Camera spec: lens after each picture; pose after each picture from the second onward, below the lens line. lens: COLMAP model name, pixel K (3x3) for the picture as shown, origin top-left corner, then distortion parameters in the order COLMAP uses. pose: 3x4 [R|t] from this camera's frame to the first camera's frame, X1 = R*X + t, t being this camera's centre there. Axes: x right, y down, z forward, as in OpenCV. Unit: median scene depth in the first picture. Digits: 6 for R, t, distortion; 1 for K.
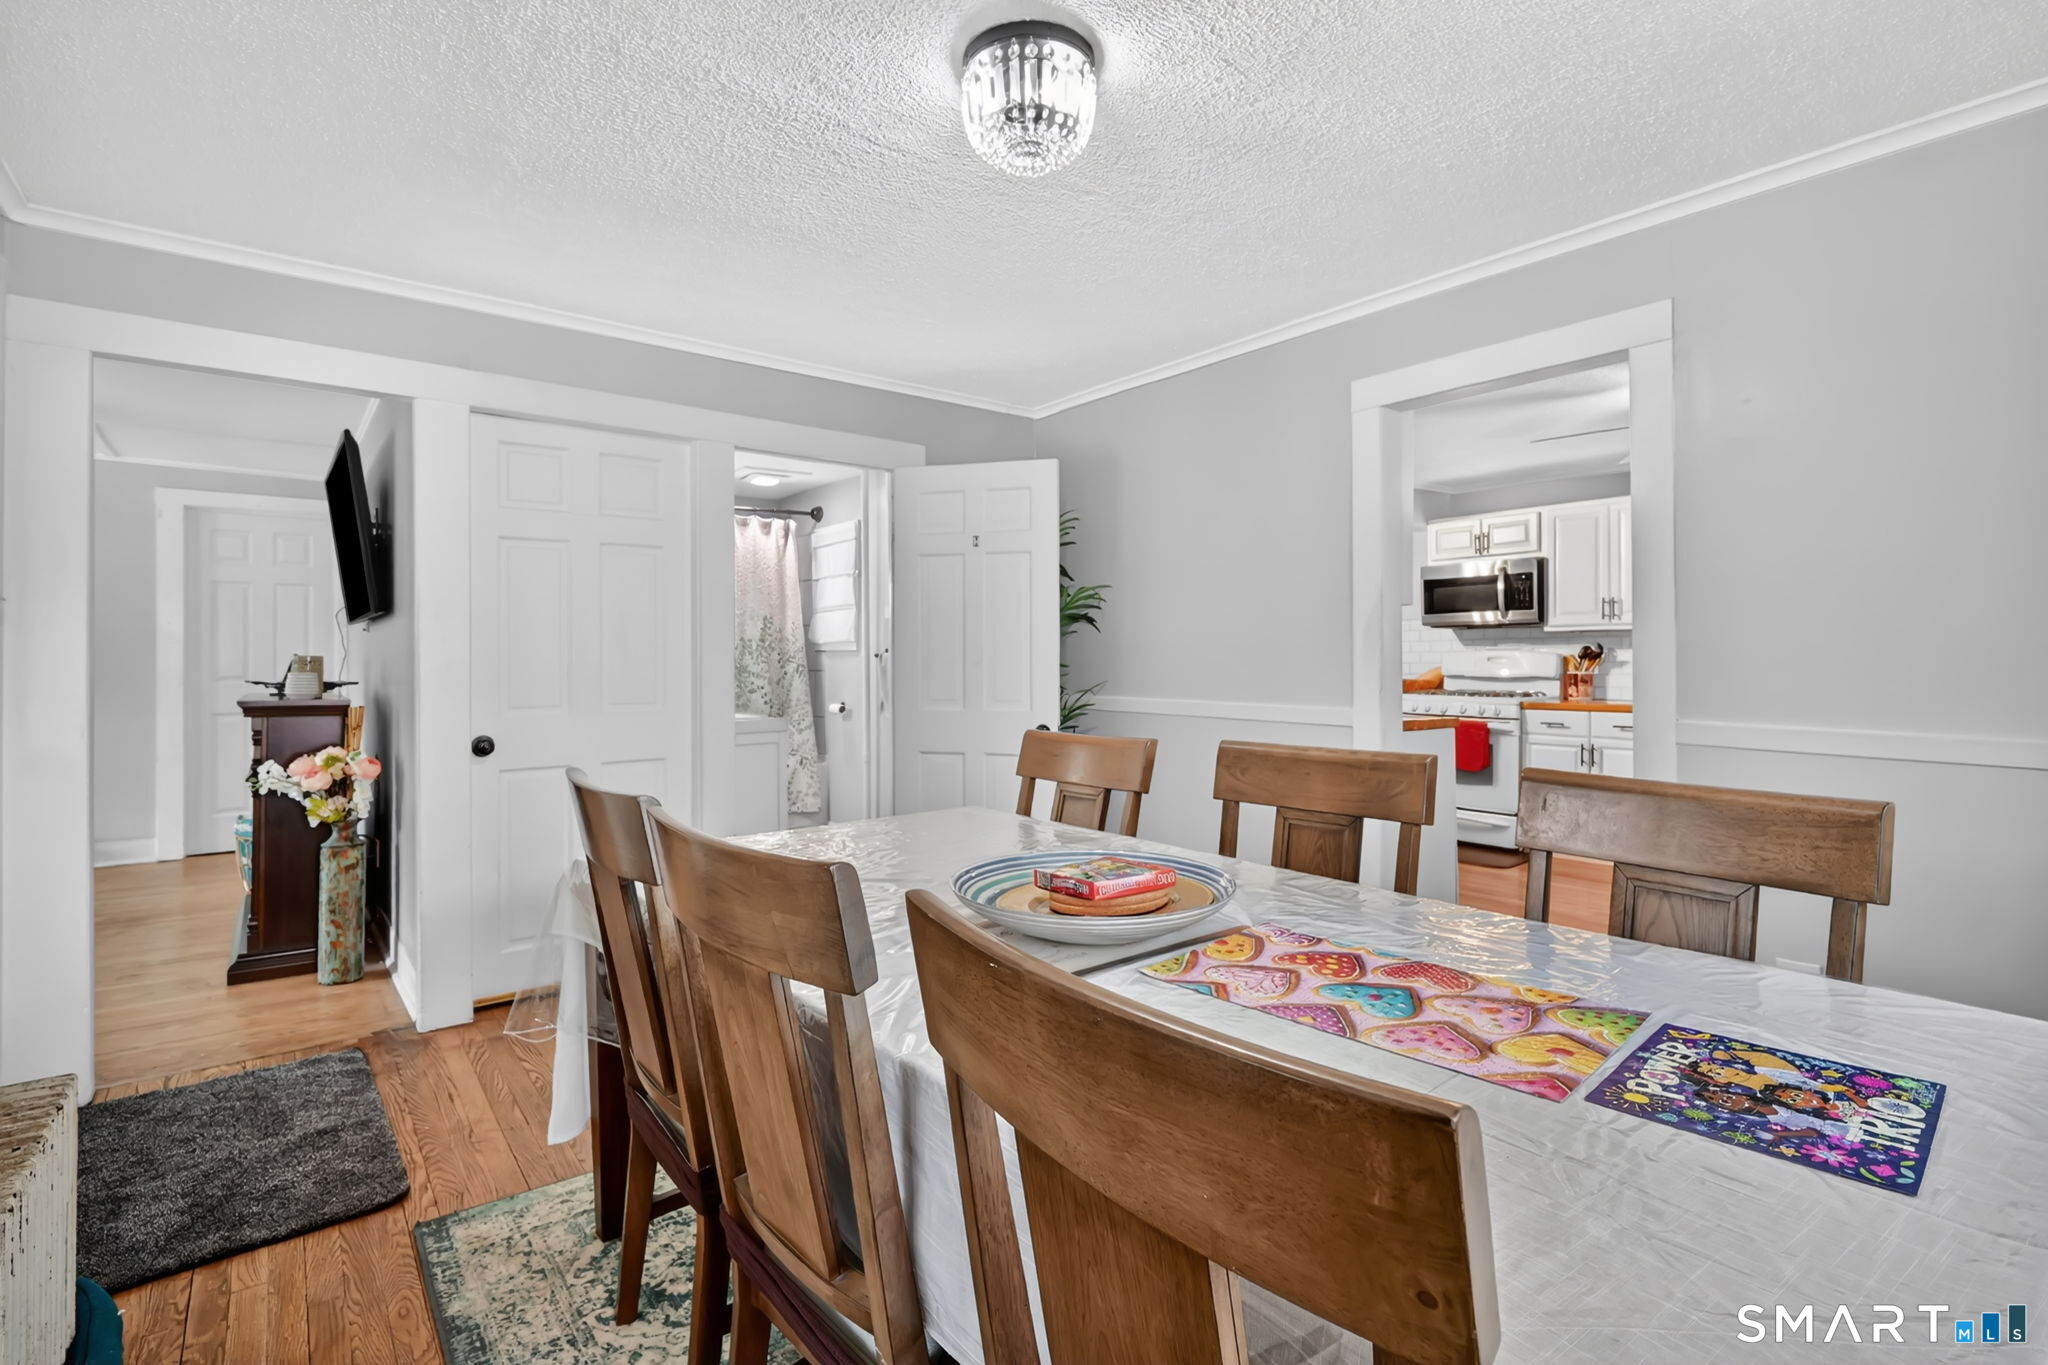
lens RADIAL K [[997.6, 0, 1033.5], [0, 997.6, 664.9], [0, 0, 1]] dist [-0.003315, 0.001323]
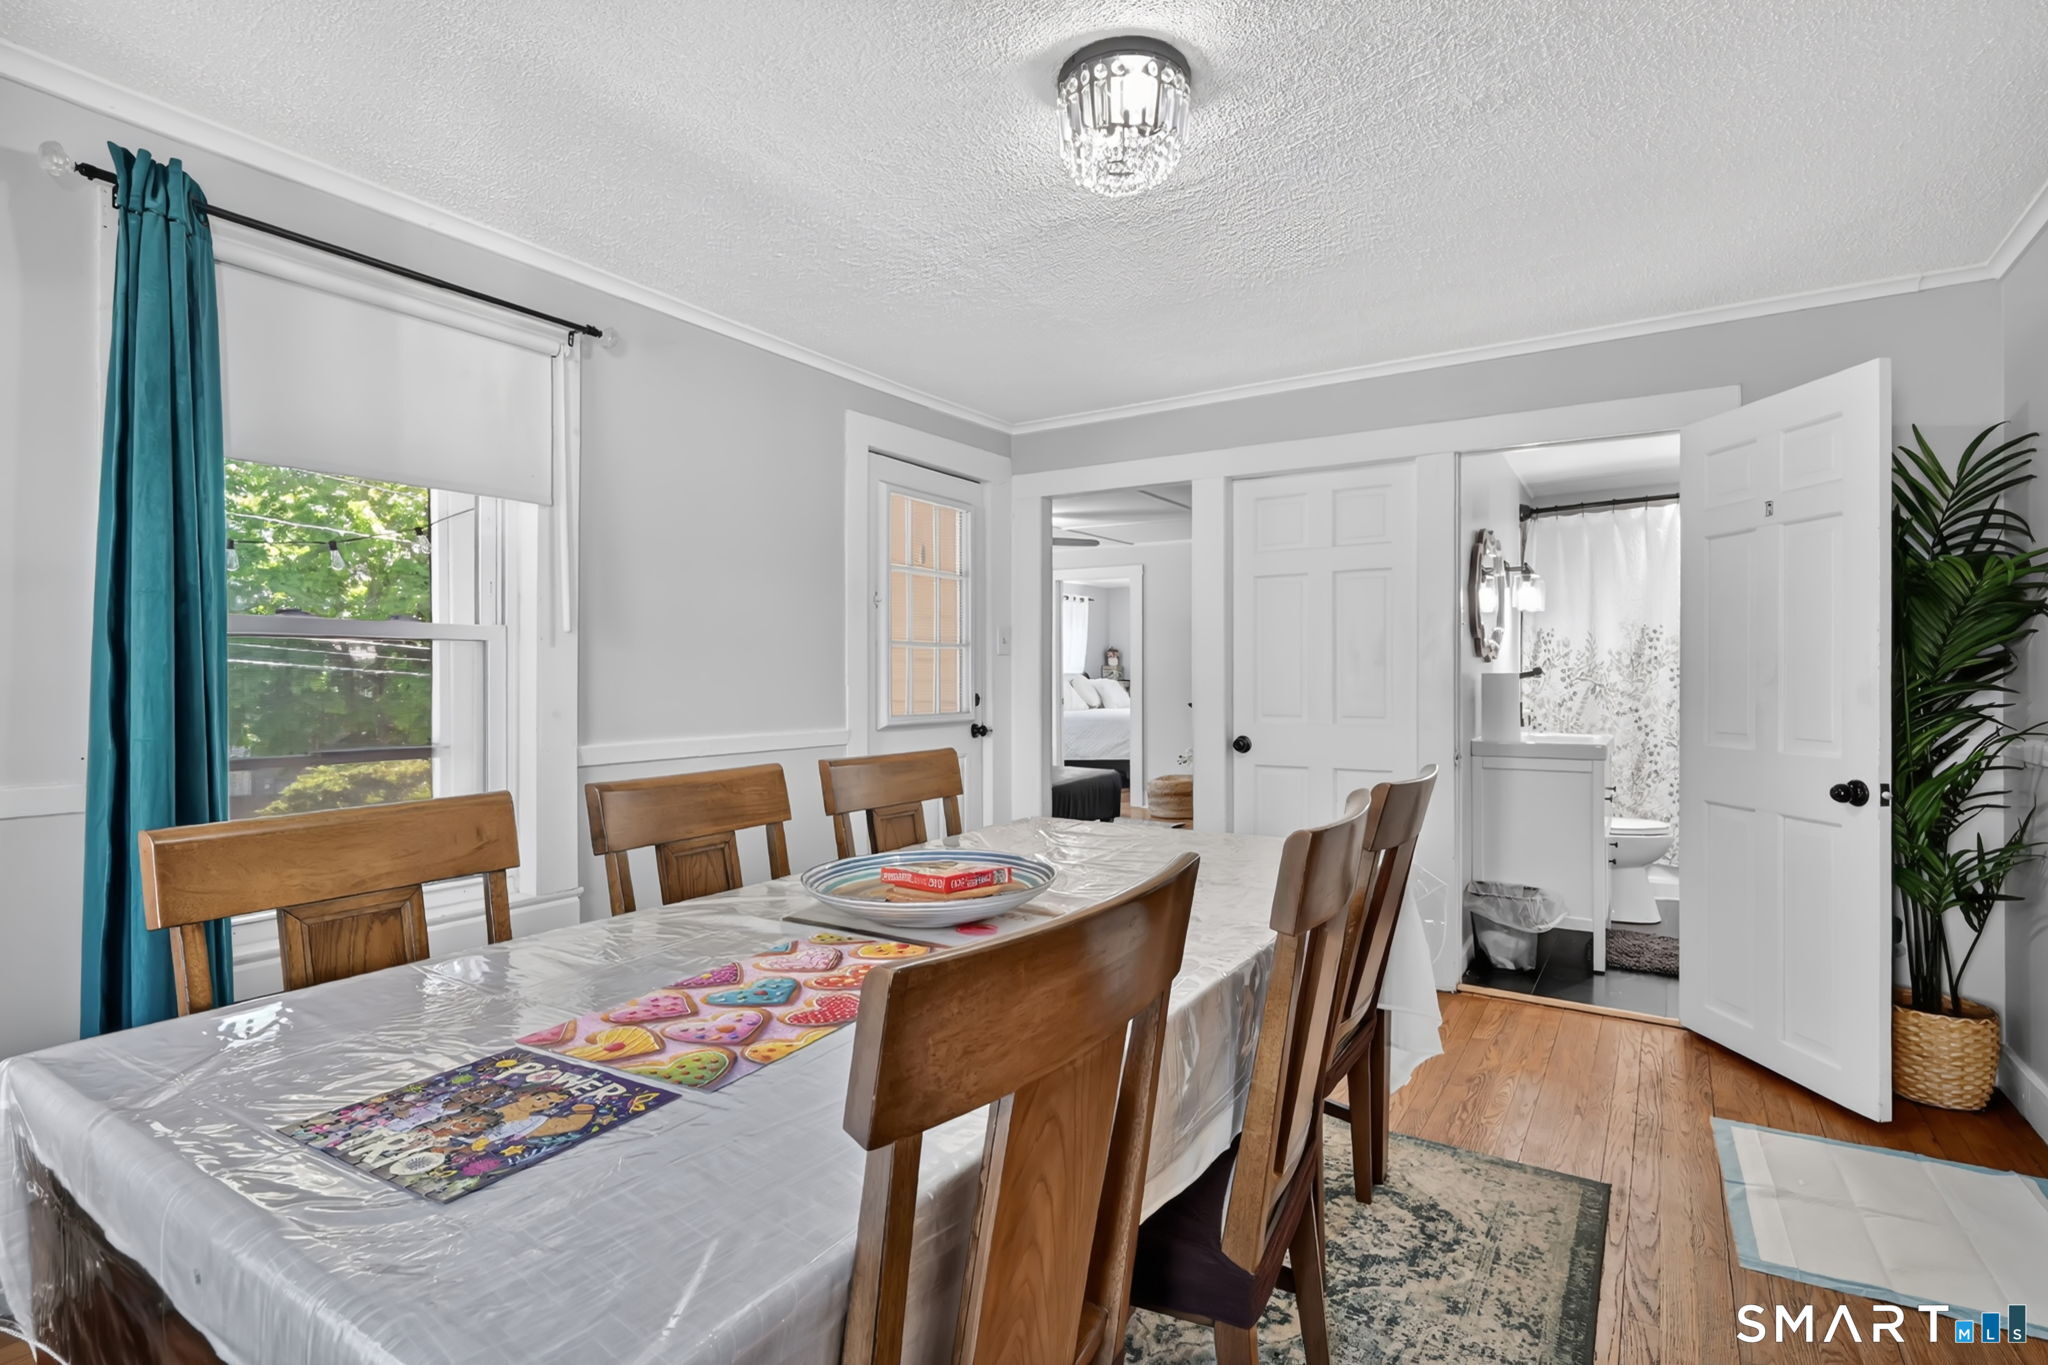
lens RADIAL K [[997.6, 0, 1030.0], [0, 997.6, 682.5], [0, 0, 1]] dist [-0.003315, 0.001323]
pose [[0.281058, 0.008852, -0.959650, 1.623872], [-0.007205, 0.999949, 0.007114, -0.012574], [0.959664, 0.004915, 0.281107, 1.089471]]
